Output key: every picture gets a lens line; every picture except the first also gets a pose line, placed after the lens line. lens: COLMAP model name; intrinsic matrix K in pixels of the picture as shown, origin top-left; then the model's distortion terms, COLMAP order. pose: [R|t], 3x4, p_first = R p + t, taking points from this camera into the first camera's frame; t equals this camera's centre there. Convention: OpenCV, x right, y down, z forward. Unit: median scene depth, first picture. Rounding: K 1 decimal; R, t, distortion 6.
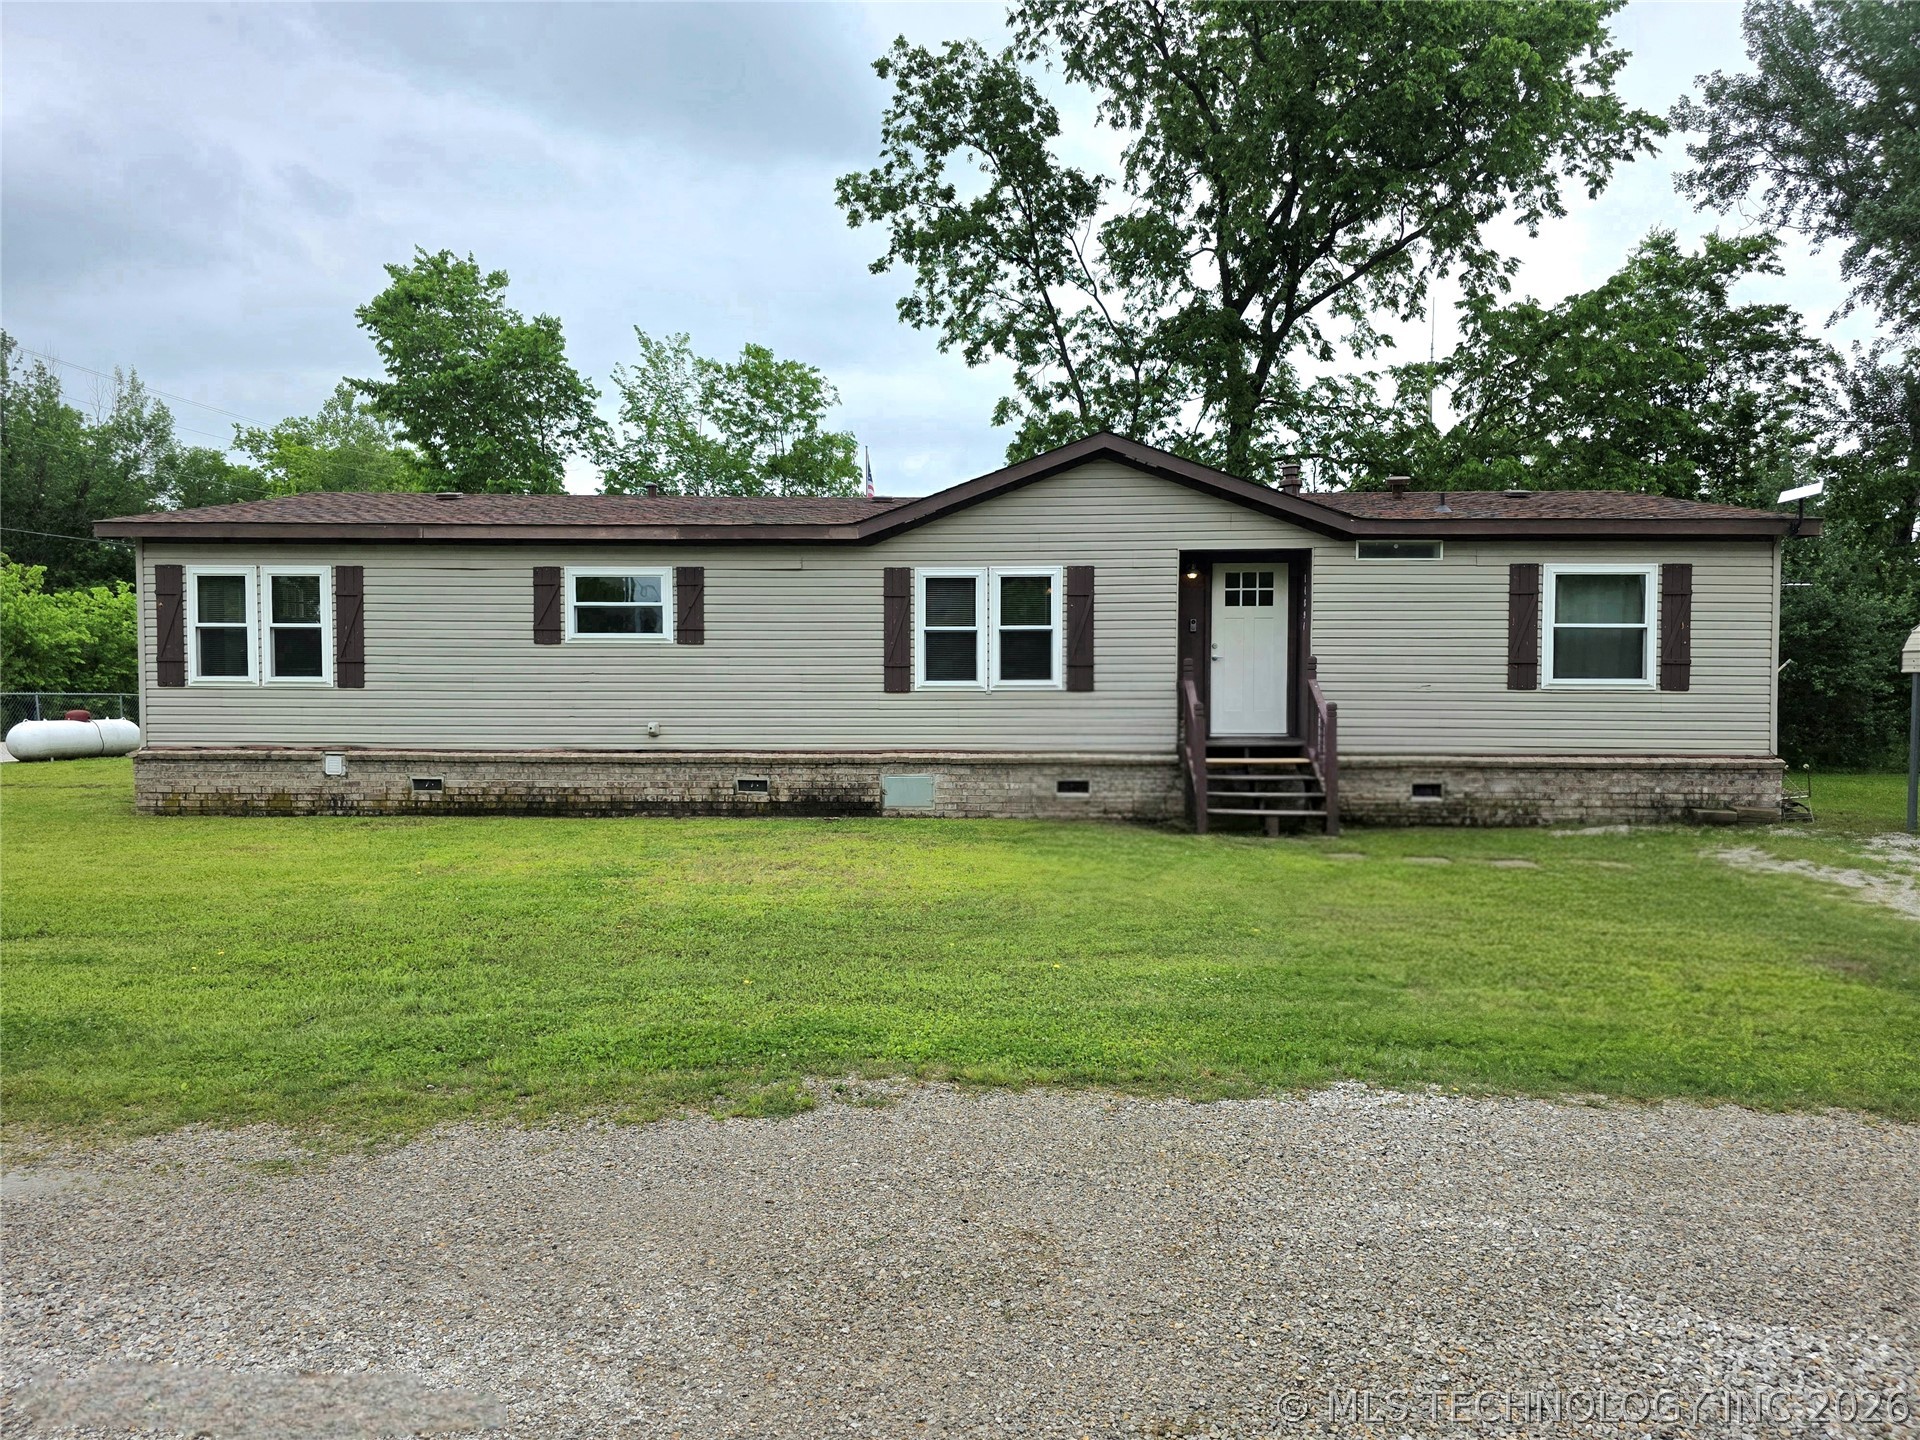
lens RADIAL K [[1285.7, 0, 971.5], [0, 1285.7, 737.2], [0, 0, 1]] dist [0.076176, -0.081534]
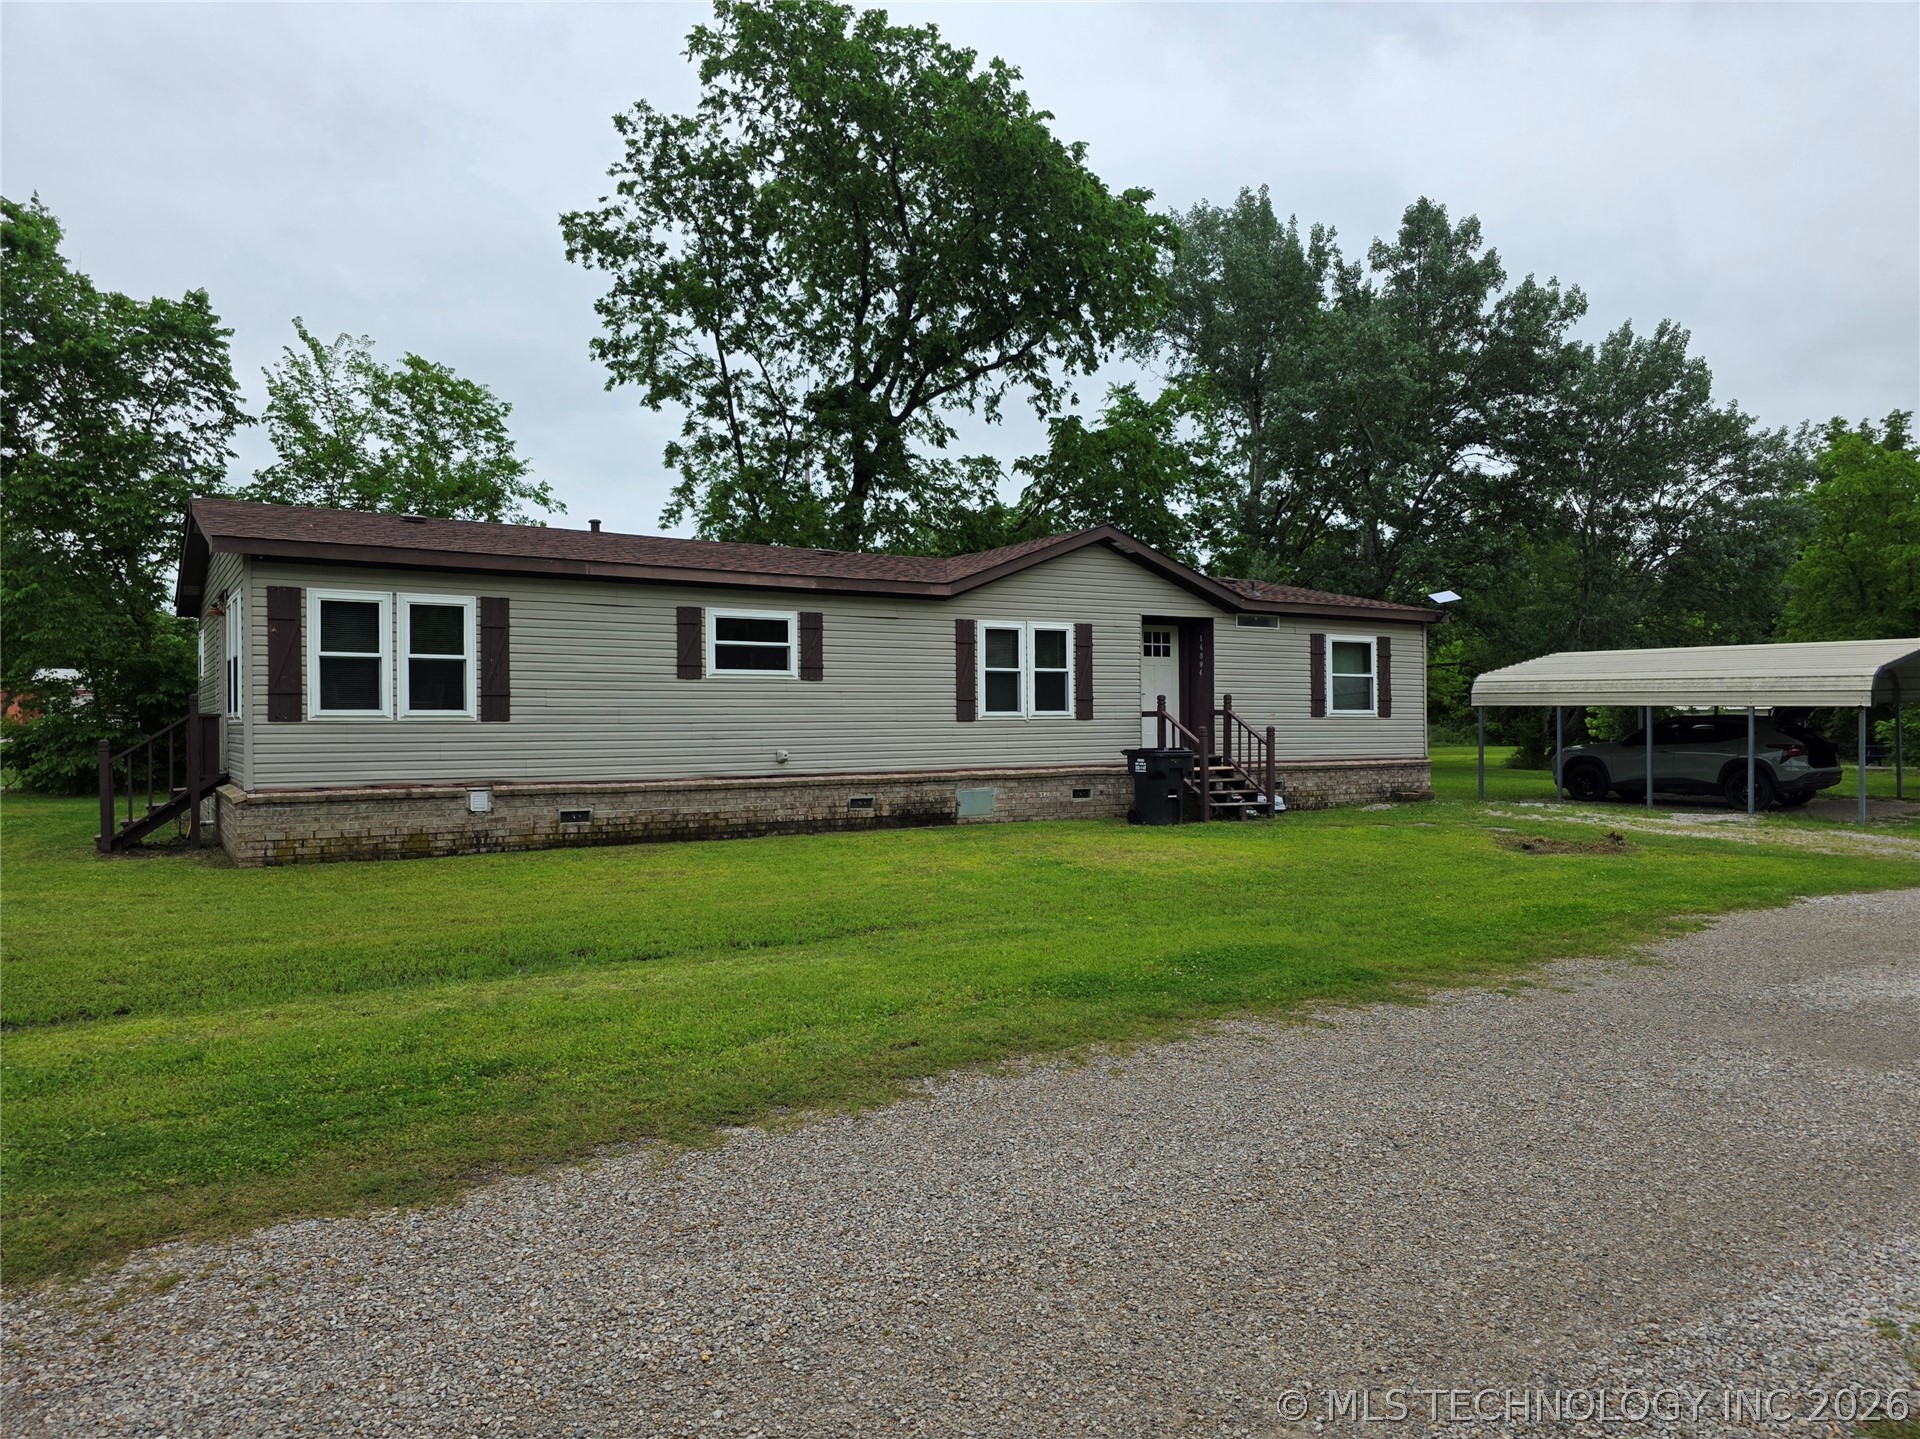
lens RADIAL K [[1310.8, 0, 960.0], [0, 1310.8, 719.5], [0, 0, 1]] dist [0.090283, -0.128207]
pose [[0.822198, -0.006349, 0.569167, -0.764725], [0.024438, 0.999410, -0.024154, -0.006904], [-0.568677, 0.033768, 0.821867, -0.016486]]
